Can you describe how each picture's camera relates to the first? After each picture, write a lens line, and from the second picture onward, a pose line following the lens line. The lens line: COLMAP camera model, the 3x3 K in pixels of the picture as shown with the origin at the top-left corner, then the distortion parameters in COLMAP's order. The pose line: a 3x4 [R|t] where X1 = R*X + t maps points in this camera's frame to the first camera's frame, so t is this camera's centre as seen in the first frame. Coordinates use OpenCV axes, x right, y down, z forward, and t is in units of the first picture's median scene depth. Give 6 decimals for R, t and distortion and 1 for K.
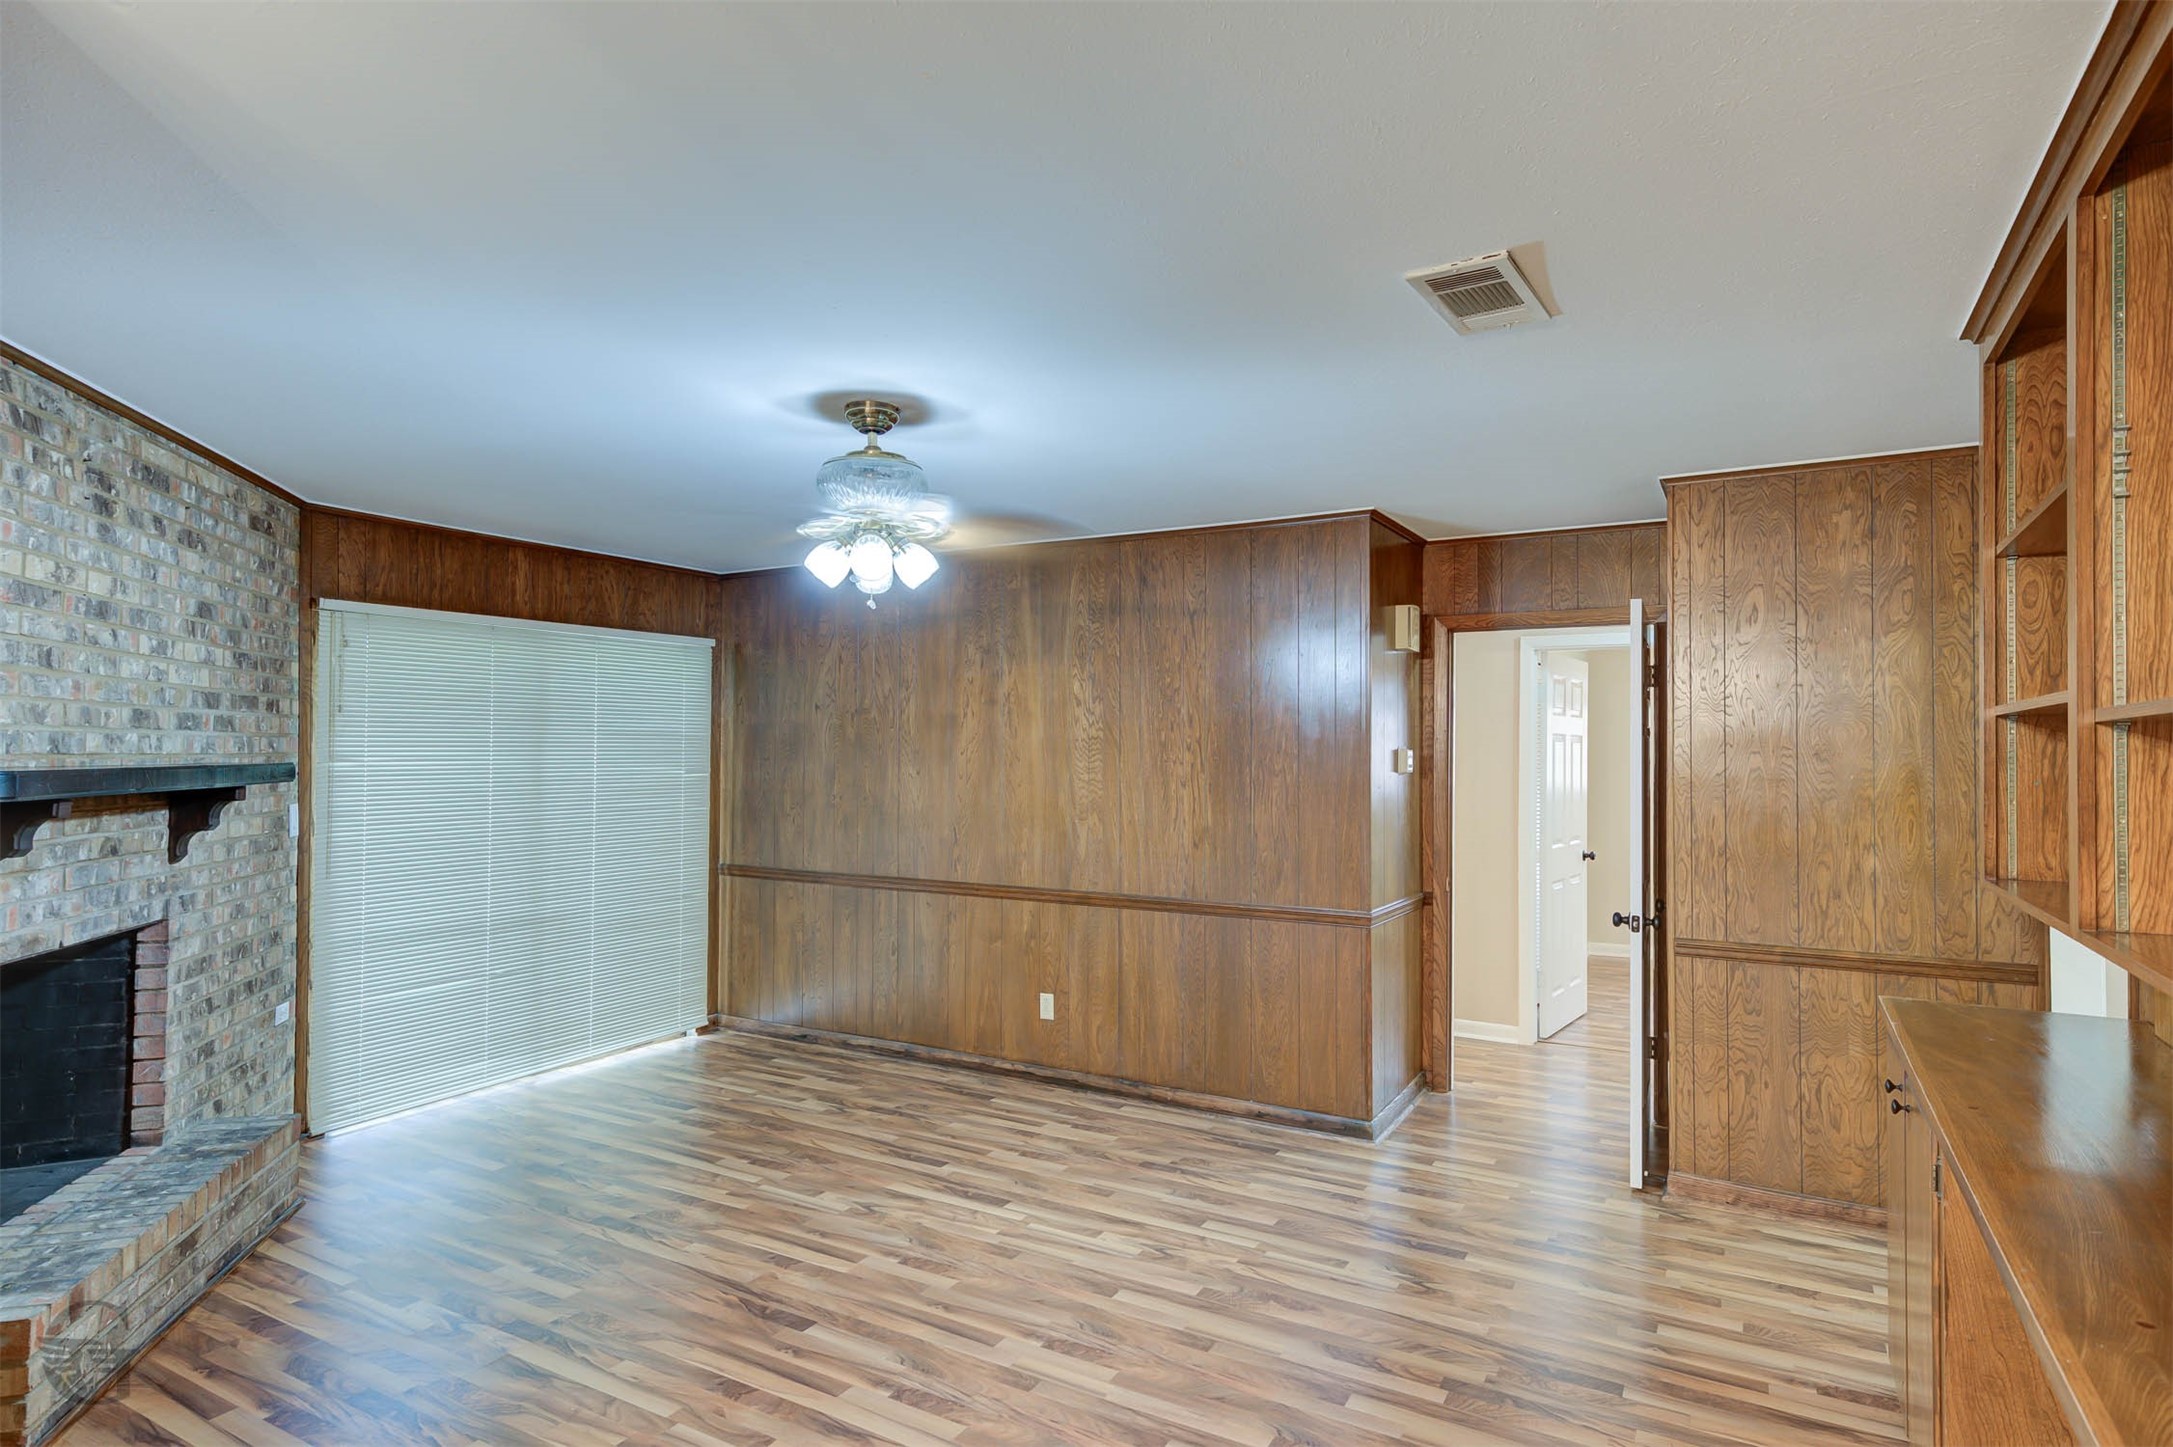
lens RADIAL K [[1170.8, 0, 1093.1], [0, 1170.8, 738.7], [0, 0, 1]] dist [0.012847, -0.001864]
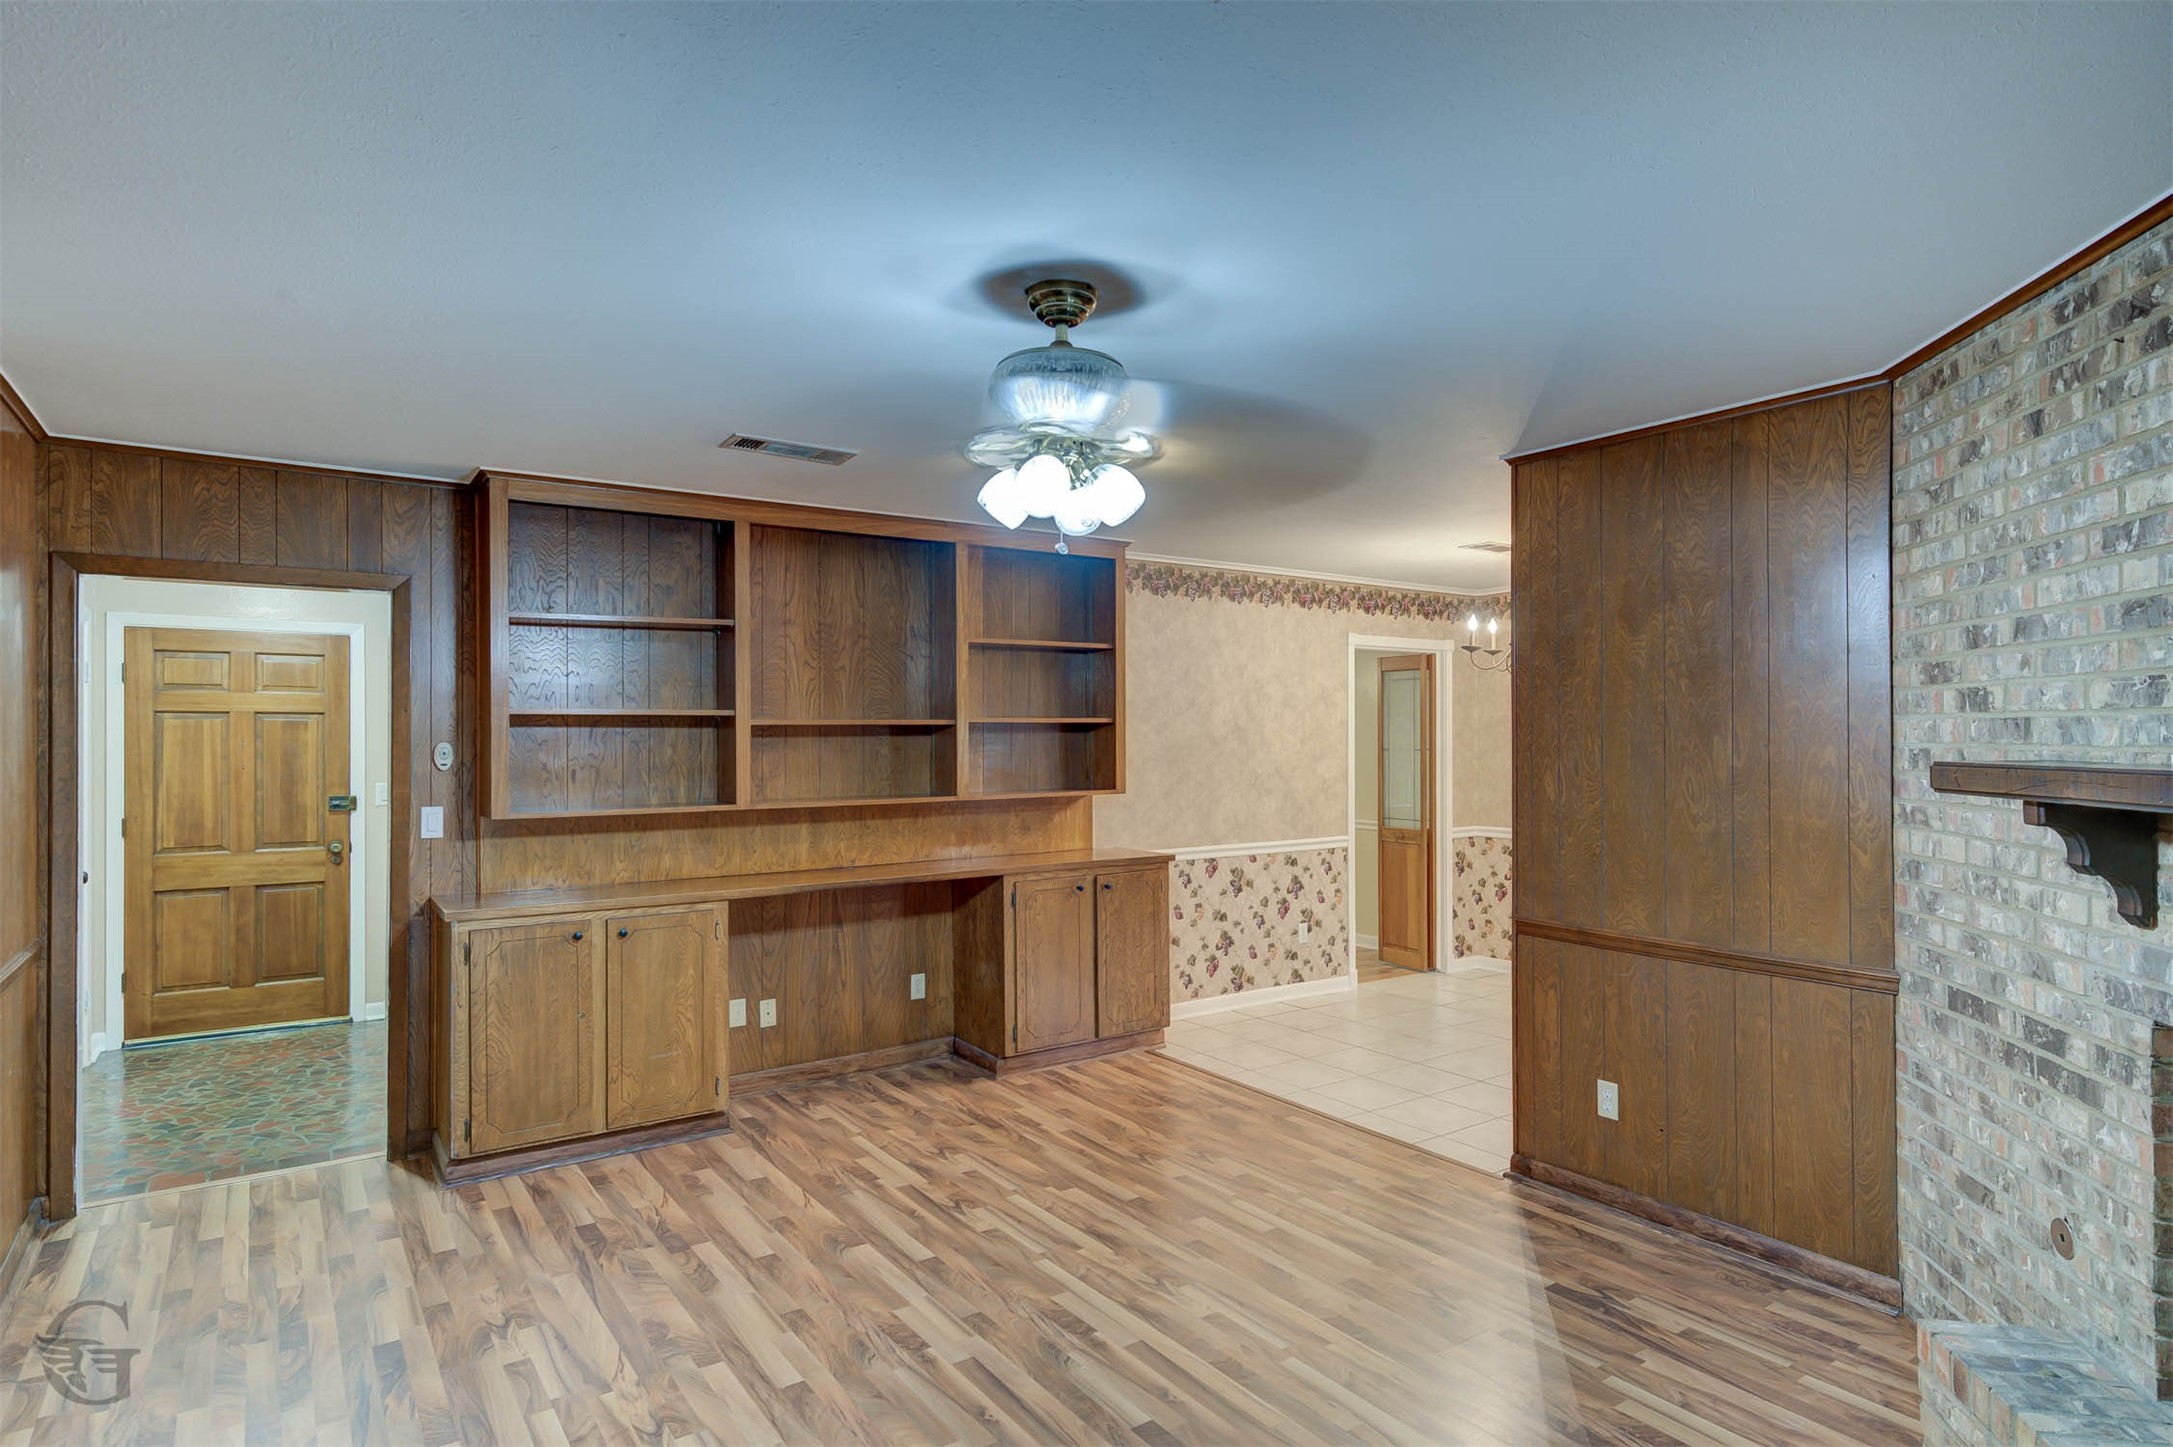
lens RADIAL K [[1170.8, 0, 1105.5], [0, 1170.8, 742.2], [0, 0, 1]] dist [0.012847, -0.001864]
pose [[-0.908668, -0.004756, 0.417493, -0.502249], [-0.006237, 0.999978, -0.002182, 0.012668], [-0.417473, -0.004587, -0.908678, 1.576991]]
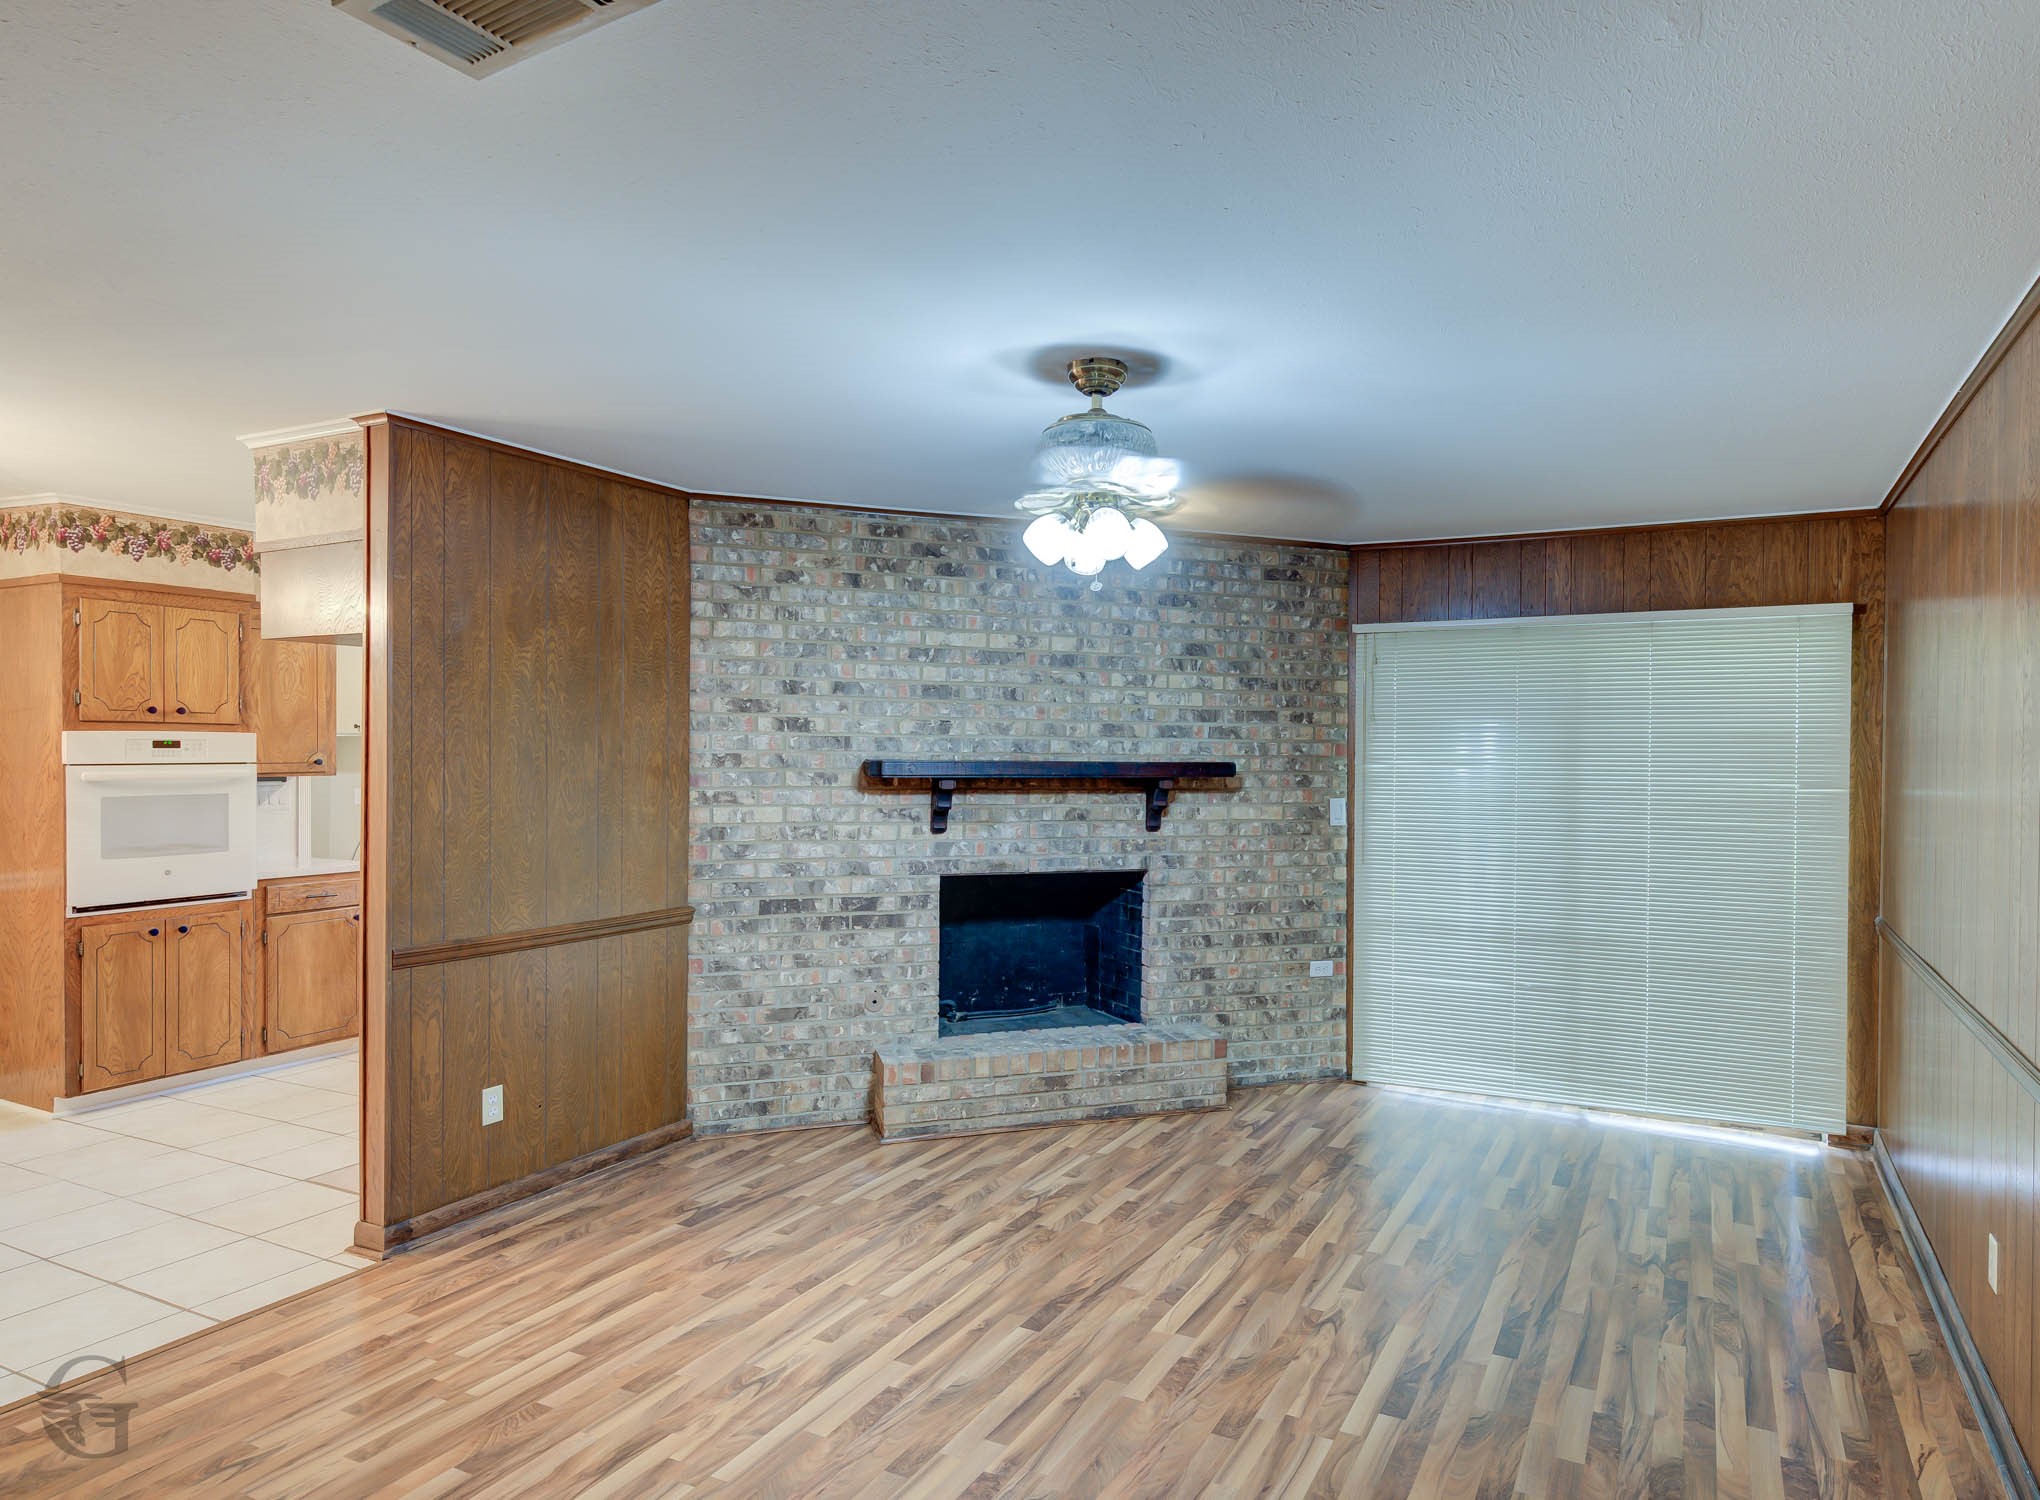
lens RADIAL K [[1205.0, 0, 1117.4], [0, 1205.0, 764.1], [0, 0, 1]] dist [0.017416, -0.008162]
pose [[0.065231, 0.006024, -0.997852, 0.690693], [0.001119, 0.999981, 0.006110, 0.015885], [0.997870, -0.001515, 0.065223, 0.894833]]
